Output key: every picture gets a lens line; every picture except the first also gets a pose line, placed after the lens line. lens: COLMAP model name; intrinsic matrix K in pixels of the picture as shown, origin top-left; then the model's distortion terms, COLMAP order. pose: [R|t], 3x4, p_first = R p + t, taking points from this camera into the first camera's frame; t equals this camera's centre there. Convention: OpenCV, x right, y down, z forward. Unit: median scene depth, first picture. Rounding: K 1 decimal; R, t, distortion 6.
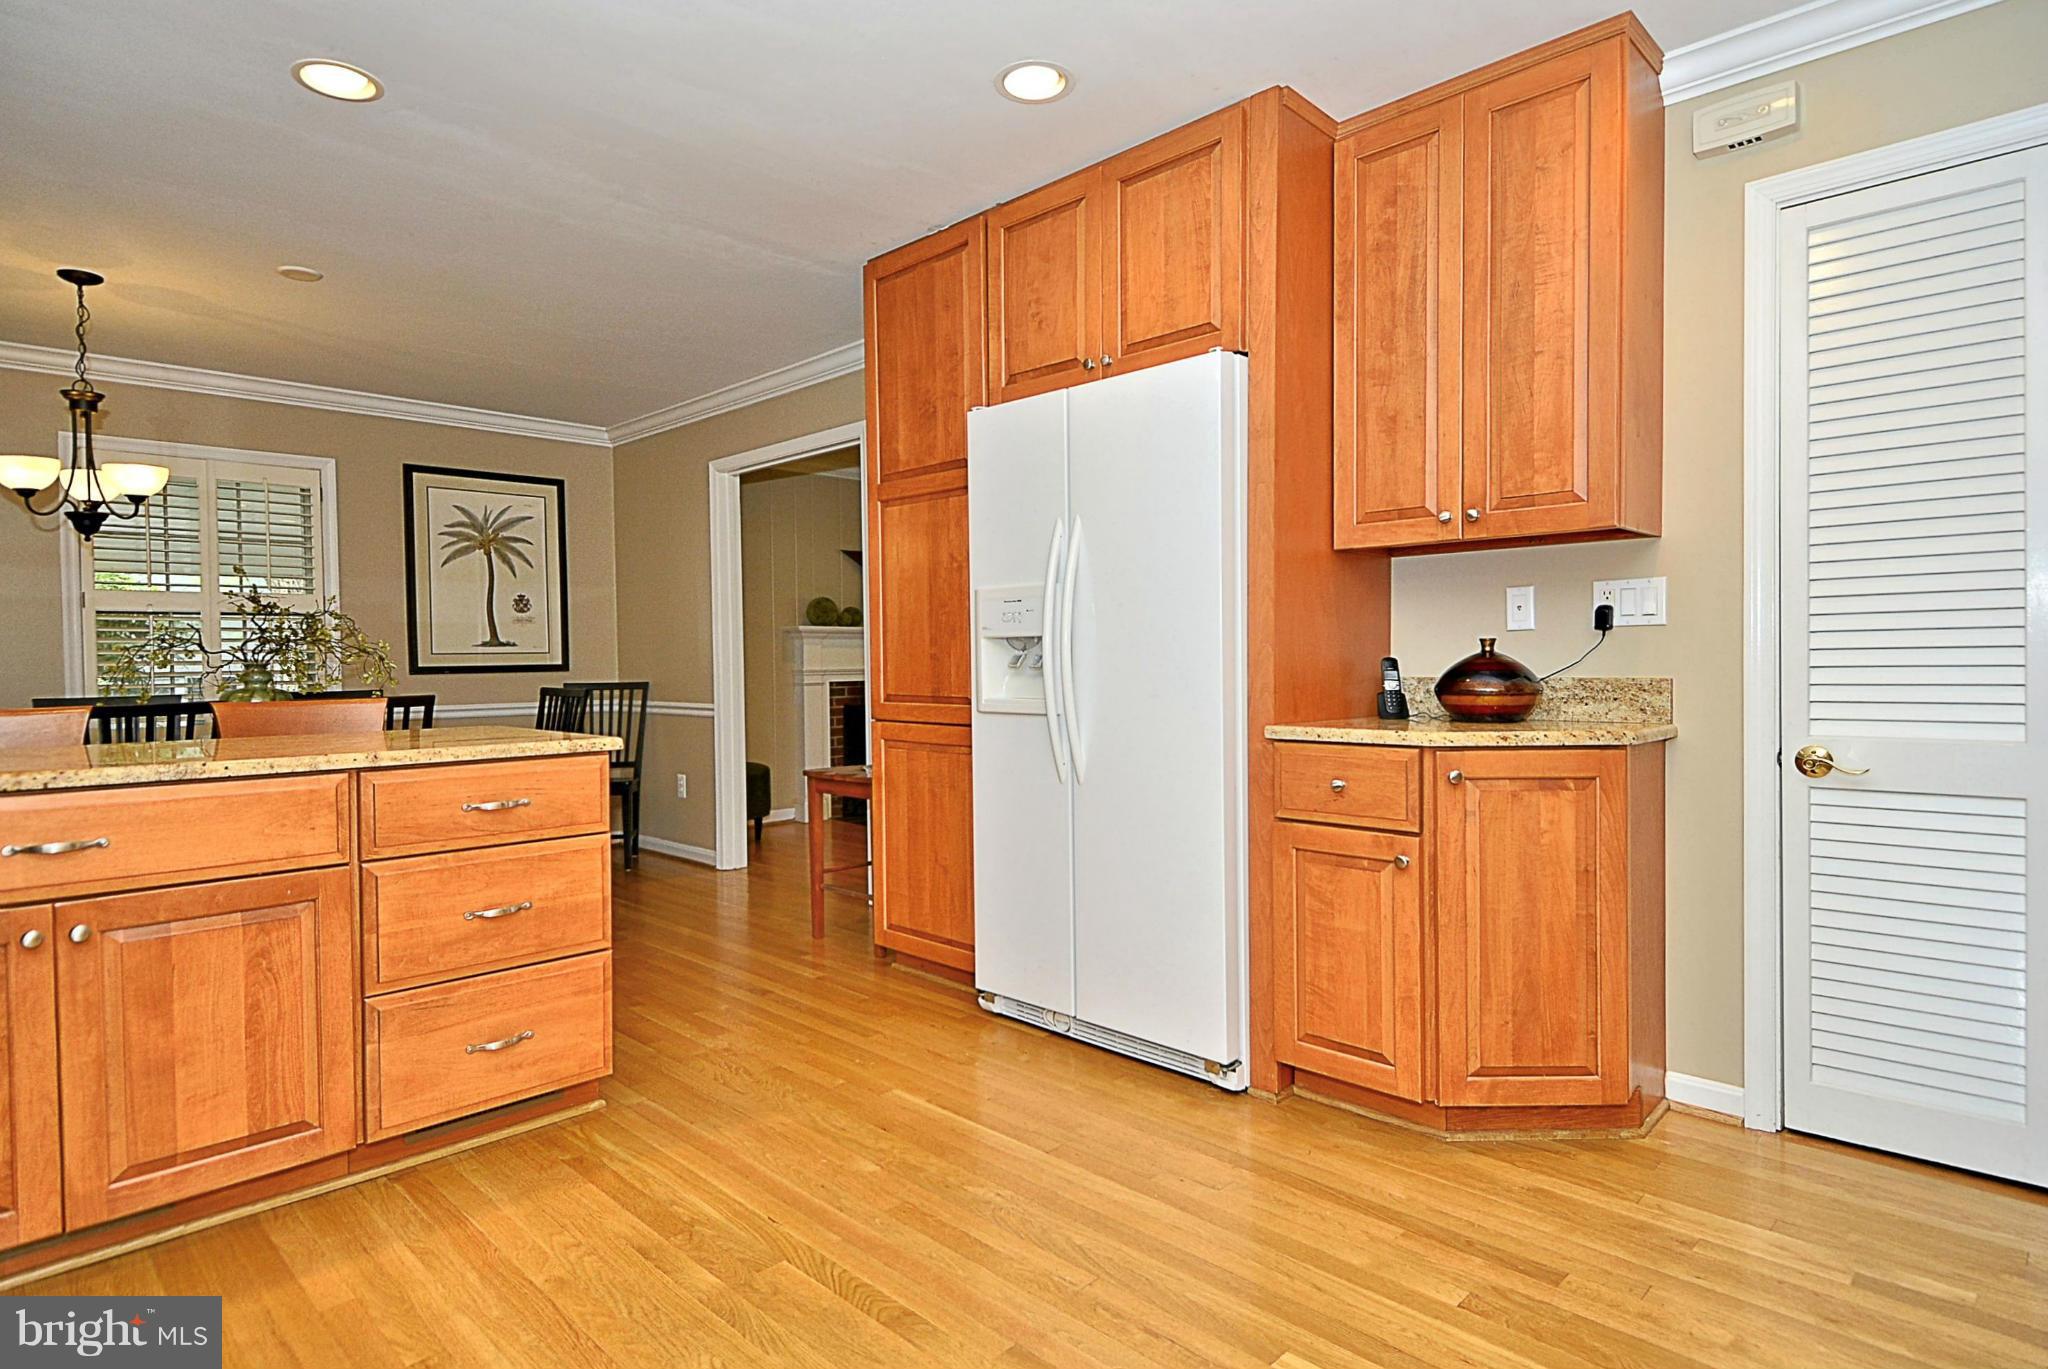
lens RADIAL K [[1111.8, 0, 1024.0], [0, 1111.8, 684.5], [0, 0, 1]] dist [0.001785, 0.000052]
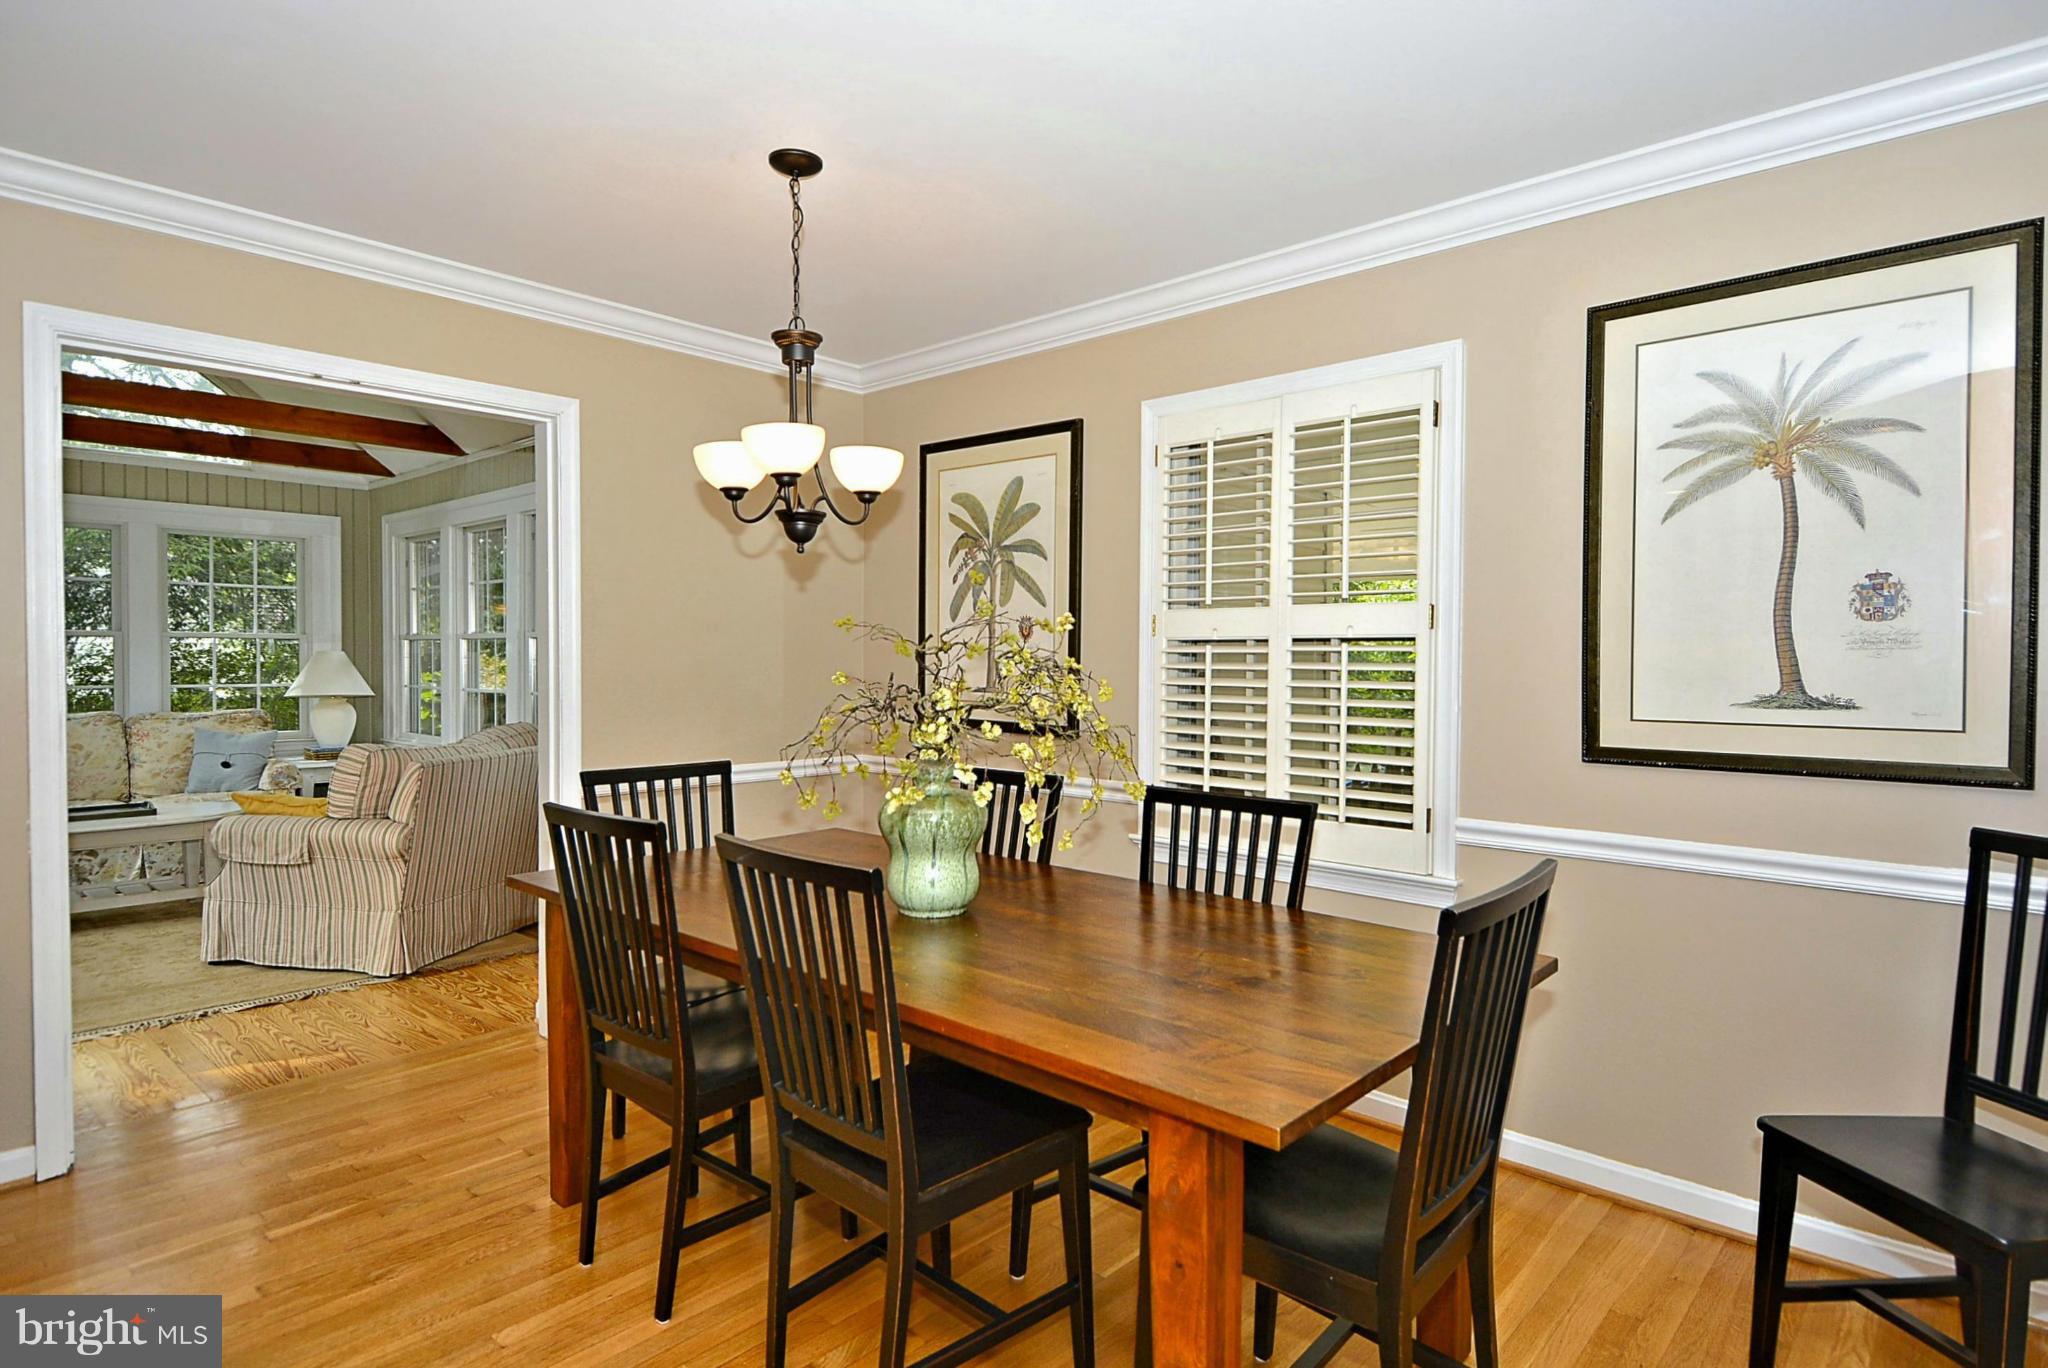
lens RADIAL K [[1111.8, 0, 1024.0], [0, 1111.8, 684.0], [0, 0, 1]] dist [0.001785, 0.000052]
pose [[0.044155, 0.033412, -0.998466, -0.093100], [-0.035248, 0.998870, 0.031866, -0.046064], [0.998403, 0.033787, 0.045283, 0.711989]]
